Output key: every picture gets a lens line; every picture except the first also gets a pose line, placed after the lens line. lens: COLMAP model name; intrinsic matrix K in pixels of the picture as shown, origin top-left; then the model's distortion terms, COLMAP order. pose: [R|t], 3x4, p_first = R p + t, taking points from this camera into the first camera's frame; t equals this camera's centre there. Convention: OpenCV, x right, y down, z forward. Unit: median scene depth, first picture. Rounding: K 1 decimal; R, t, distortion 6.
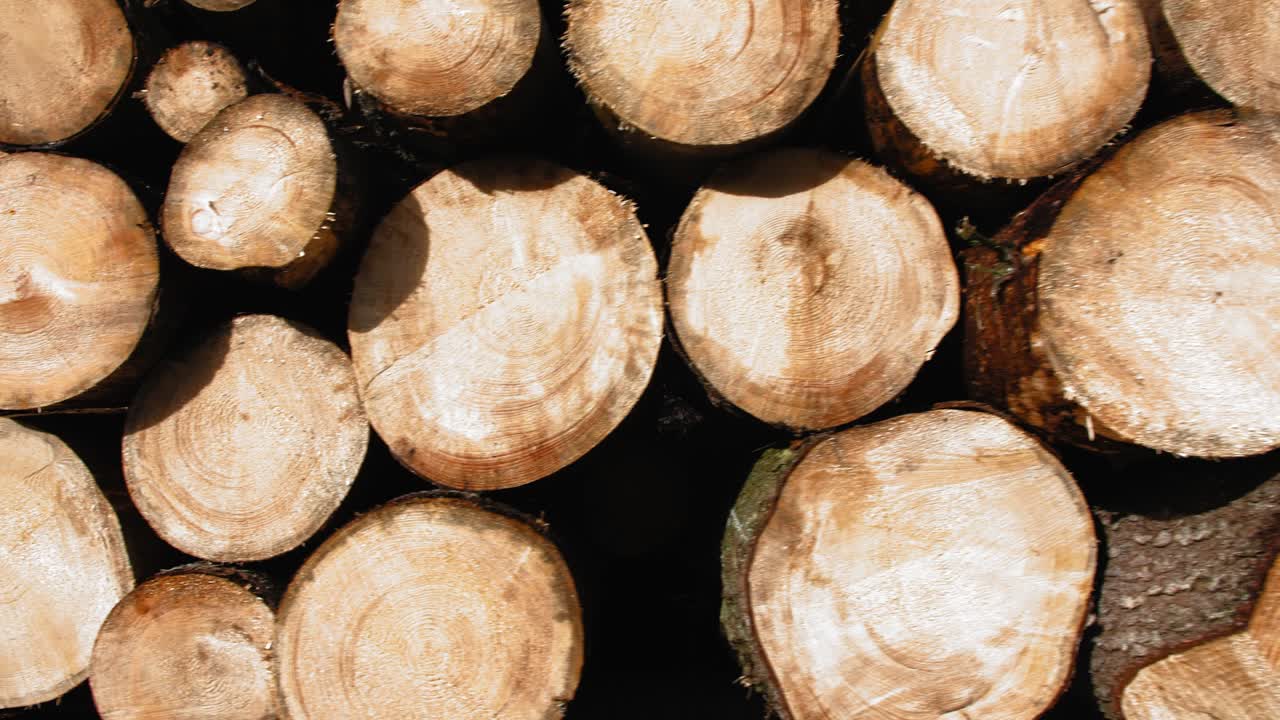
lens RADIAL K [[880.6, 0, 640.0], [0, 880.6, 360.0], [0, 0, 1]] dist [-0.053699, 0.006519]
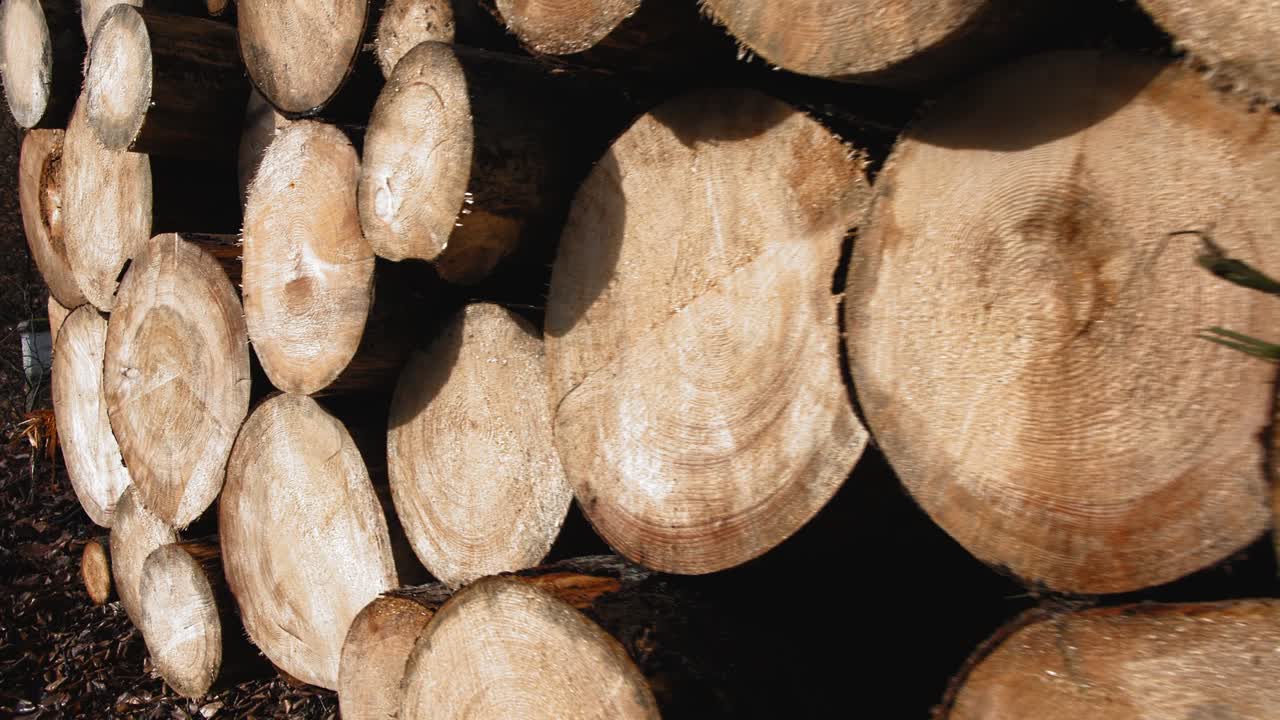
lens RADIAL K [[1179.5, 0, 640.0], [0, 1179.5, 360.0], [0, 0, 1]] dist [-0.044144, 0.151067]
pose [[0.747253, 0.075844, -0.660198, 0.433047], [-0.016245, 0.995254, 0.095948, -0.114879], [0.664341, -0.060973, 0.744938, 0.288317]]
